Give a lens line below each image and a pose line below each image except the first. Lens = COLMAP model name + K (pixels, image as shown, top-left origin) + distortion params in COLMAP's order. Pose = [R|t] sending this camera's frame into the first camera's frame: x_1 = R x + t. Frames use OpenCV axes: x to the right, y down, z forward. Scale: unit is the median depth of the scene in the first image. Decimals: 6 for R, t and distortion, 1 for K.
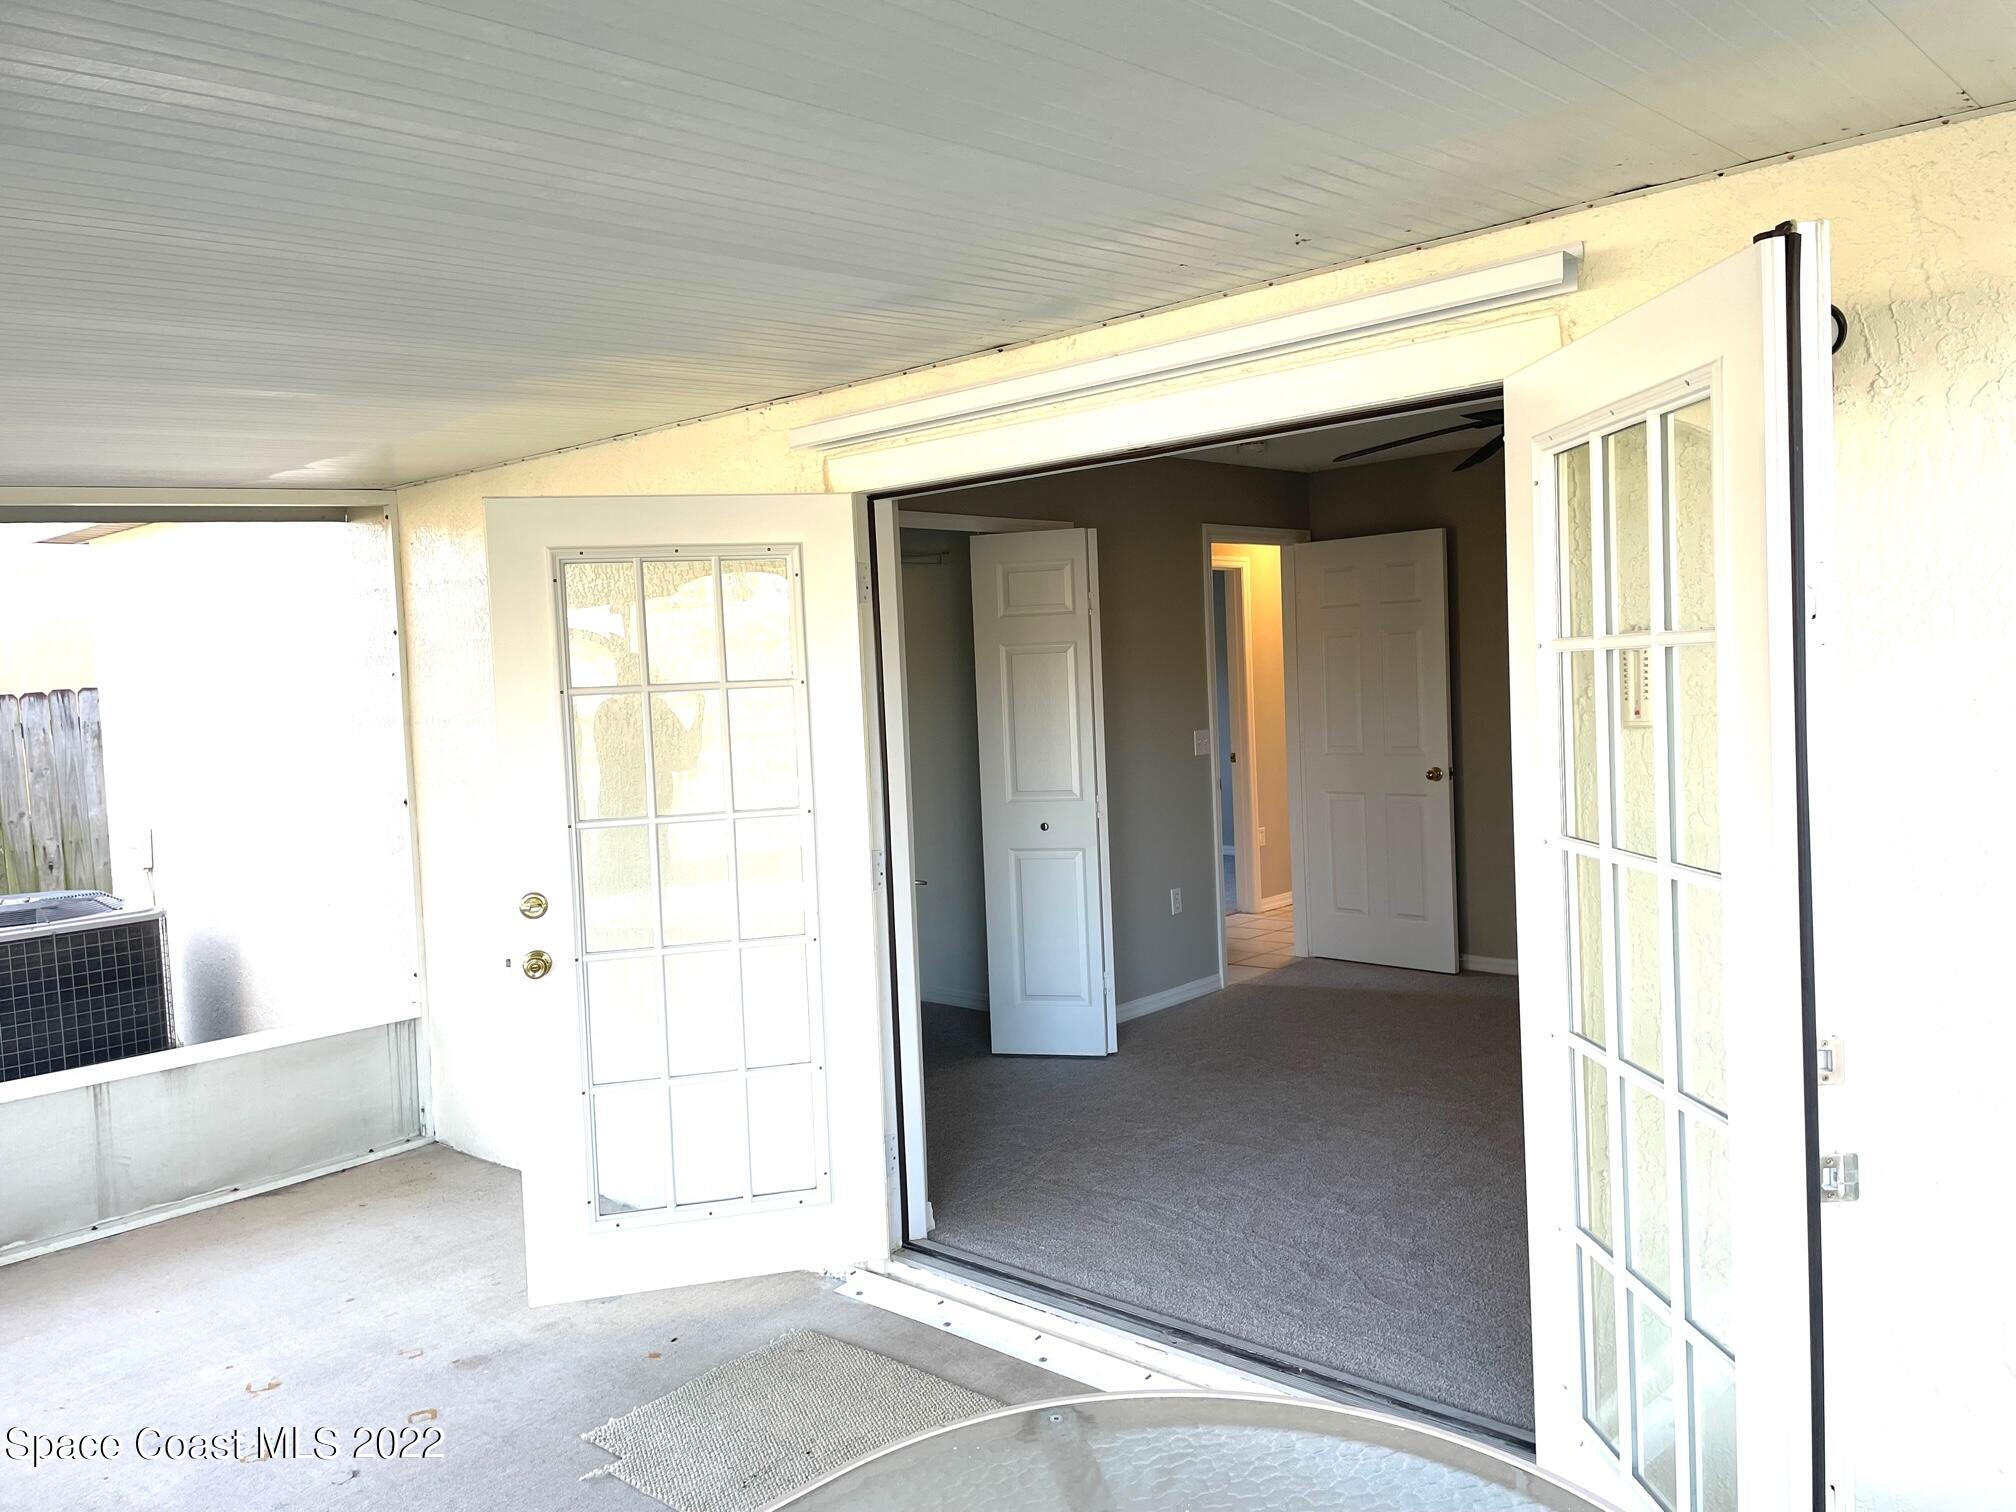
lens RADIAL K [[1537.0, 0, 1008.0], [0, 1537.0, 756.0], [0, 0, 1]] dist [0.031367, 0.000272]
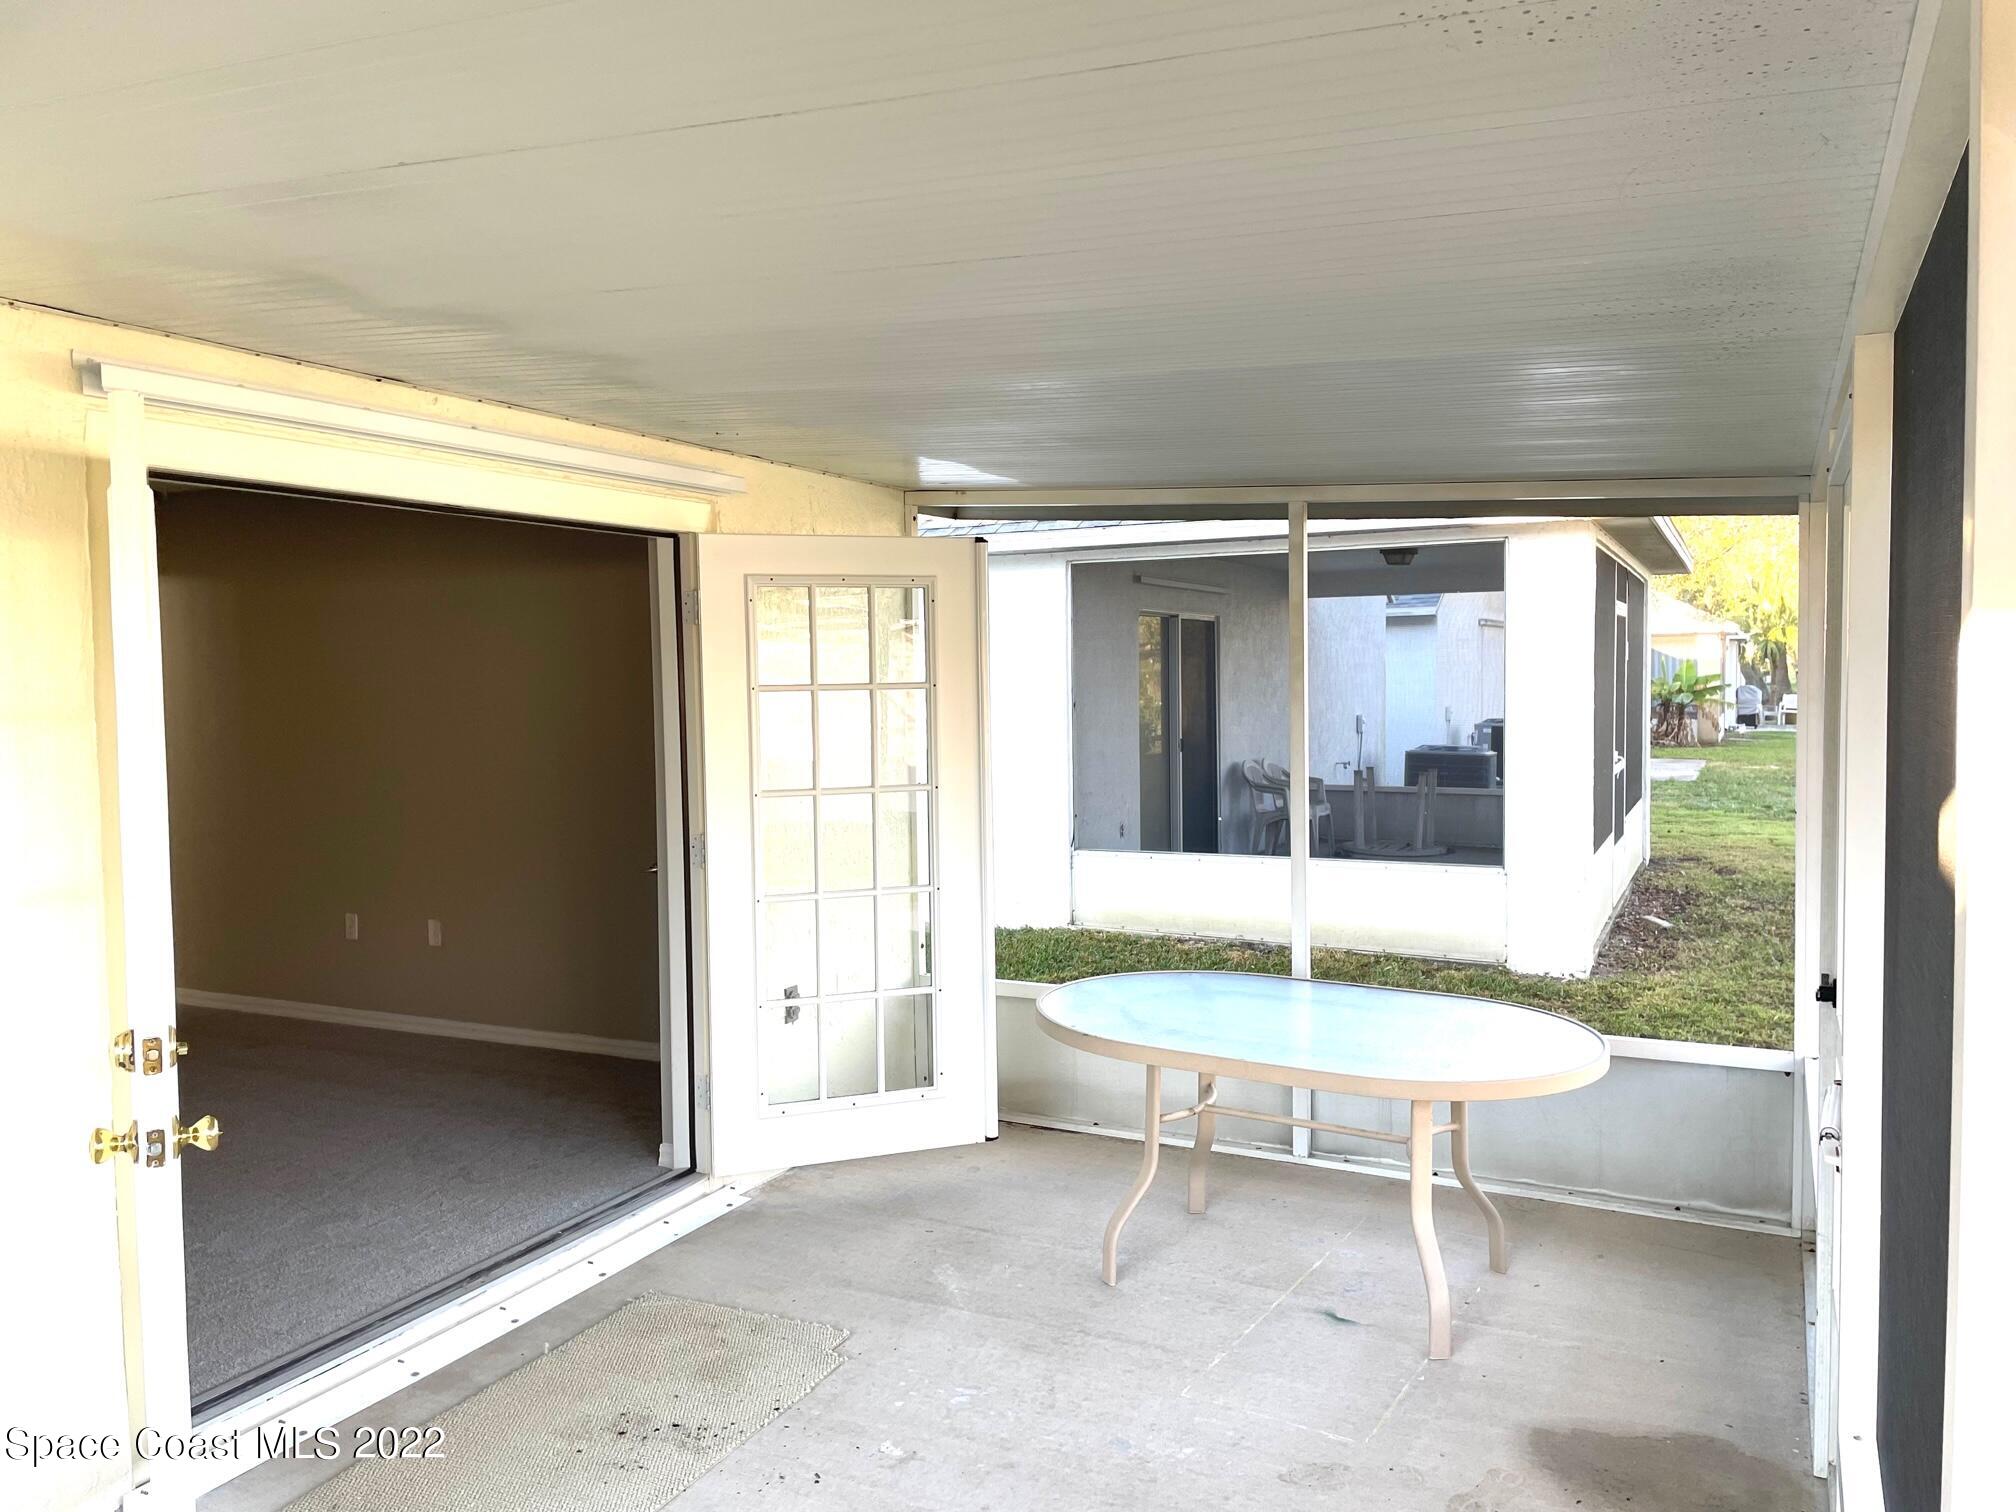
lens RADIAL K [[1537.0, 0, 1008.0], [0, 1537.0, 756.0], [0, 0, 1]] dist [0.031367, 0.000272]
pose [[-0.286866, 0.002299, 0.957968, -1.138744], [0.086513, 0.995973, 0.023517, -0.003597], [-0.954056, 0.089622, -0.285909, 0.945187]]
